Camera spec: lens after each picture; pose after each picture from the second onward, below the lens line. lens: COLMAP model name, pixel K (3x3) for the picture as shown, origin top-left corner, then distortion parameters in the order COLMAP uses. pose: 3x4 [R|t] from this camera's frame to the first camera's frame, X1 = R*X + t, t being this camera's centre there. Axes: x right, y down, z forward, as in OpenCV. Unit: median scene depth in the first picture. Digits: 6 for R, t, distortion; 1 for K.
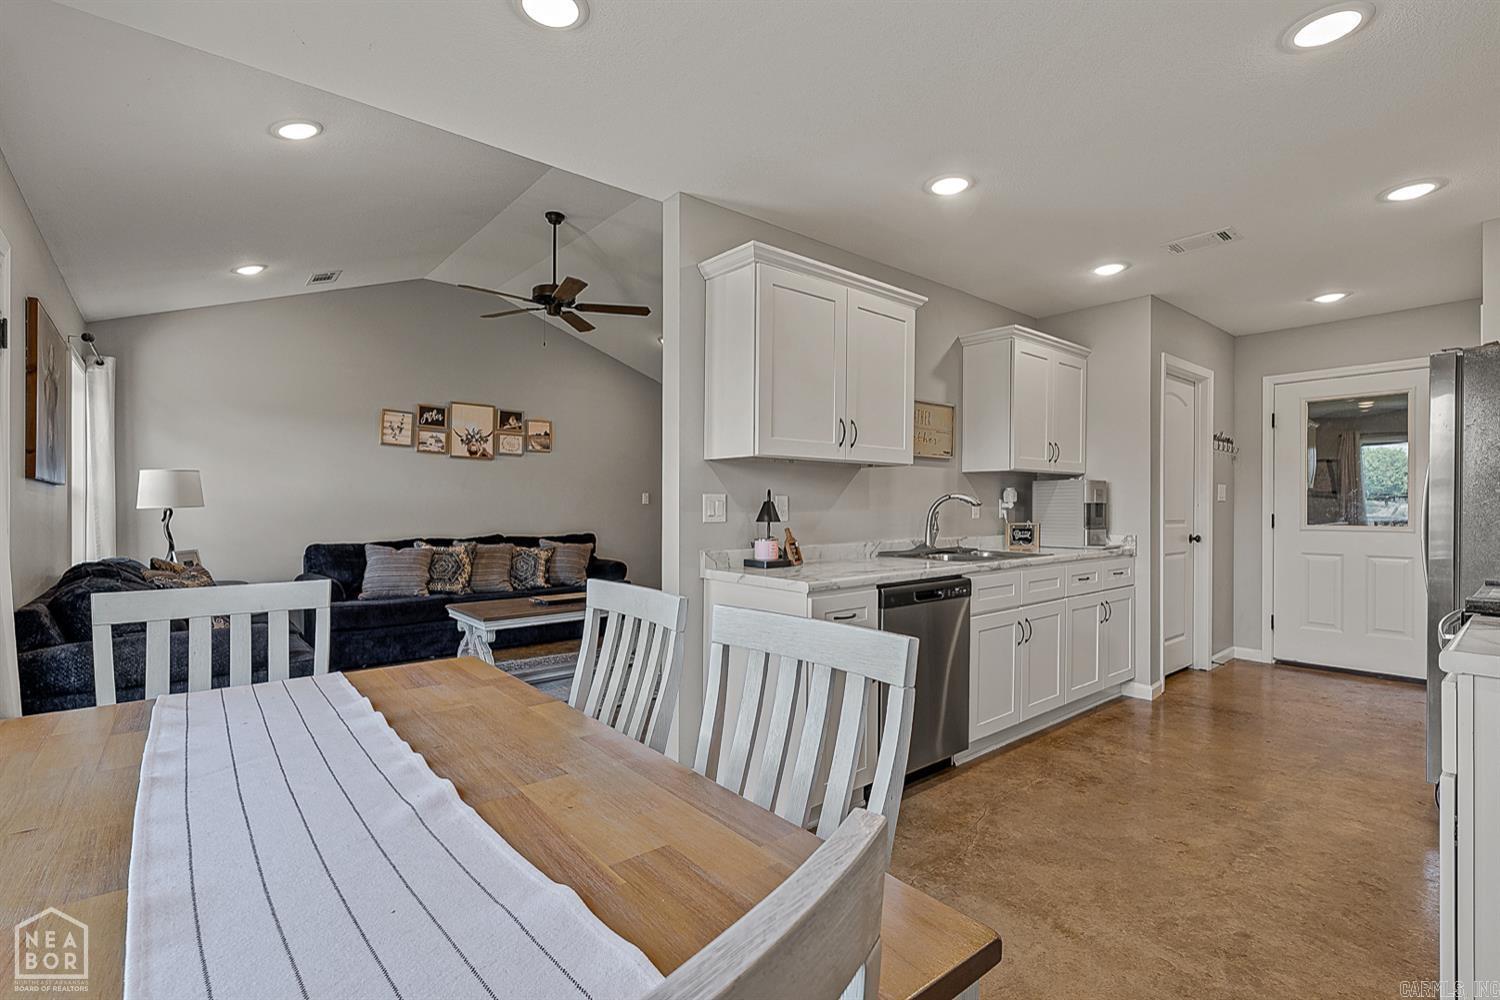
lens RADIAL K [[698.1, 0, 806.8], [0, 698.1, 509.0], [0, 0, 1]] dist [-0.010315, 0.000933]
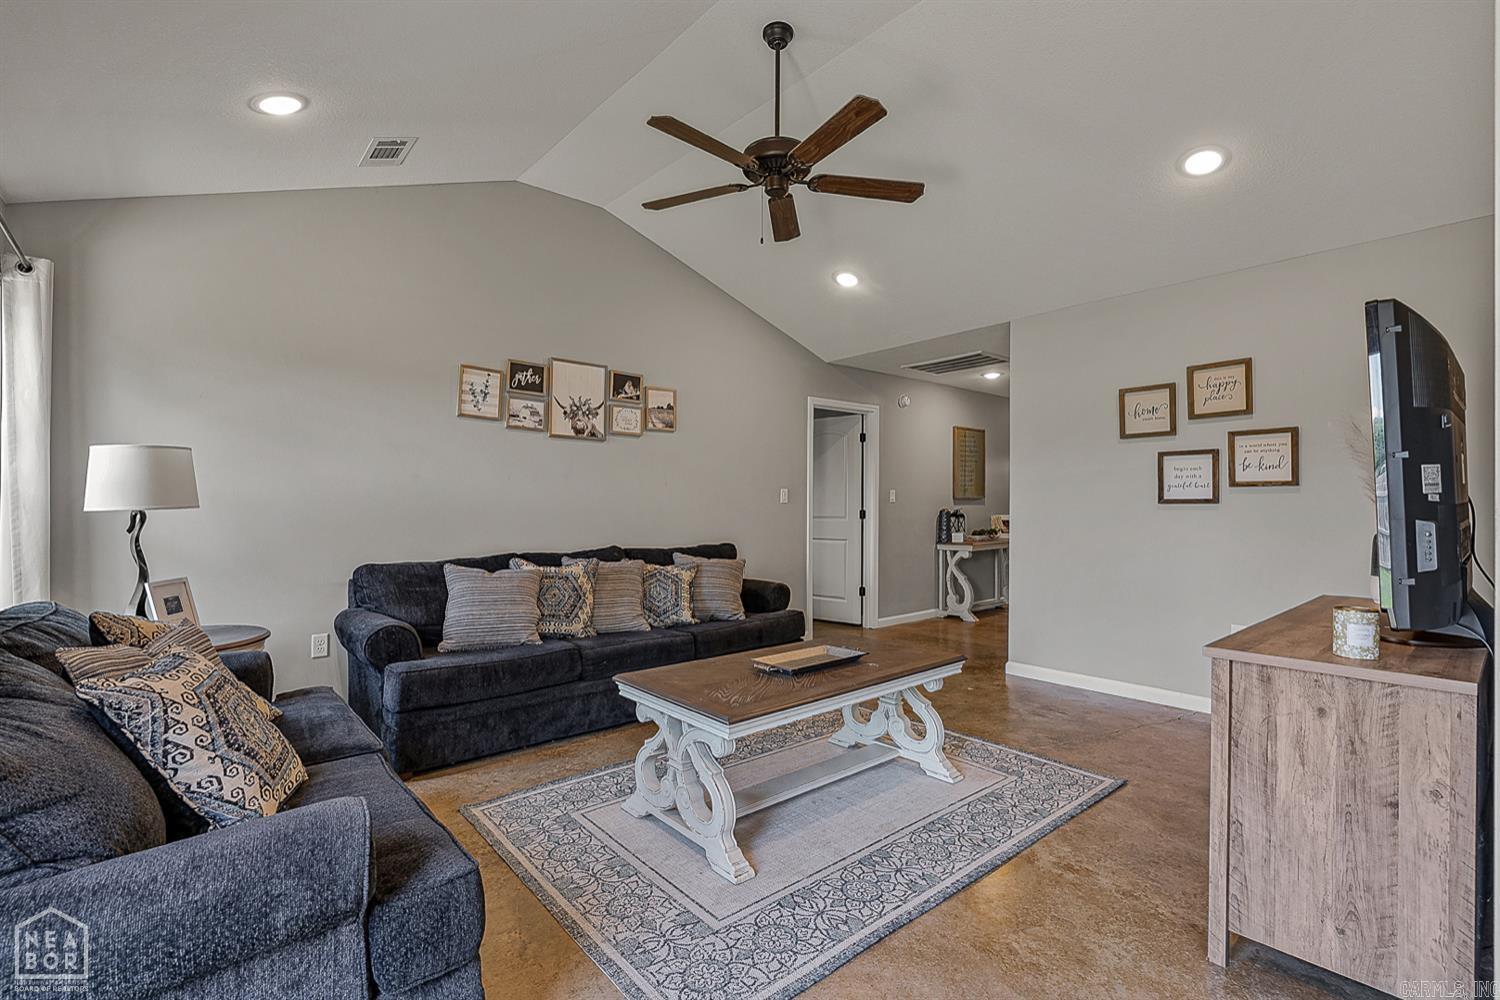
lens RADIAL K [[698.7, 0, 797.1], [0, 698.7, 500.8], [0, 0, 1]] dist [-0.002738, -0.000014]
pose [[0.999998, -0.001013, -0.001983, -0.276444], [0.000991, 0.999942, -0.010727, -0.001941], [0.001994, 0.010725, 0.999940, 0.313191]]
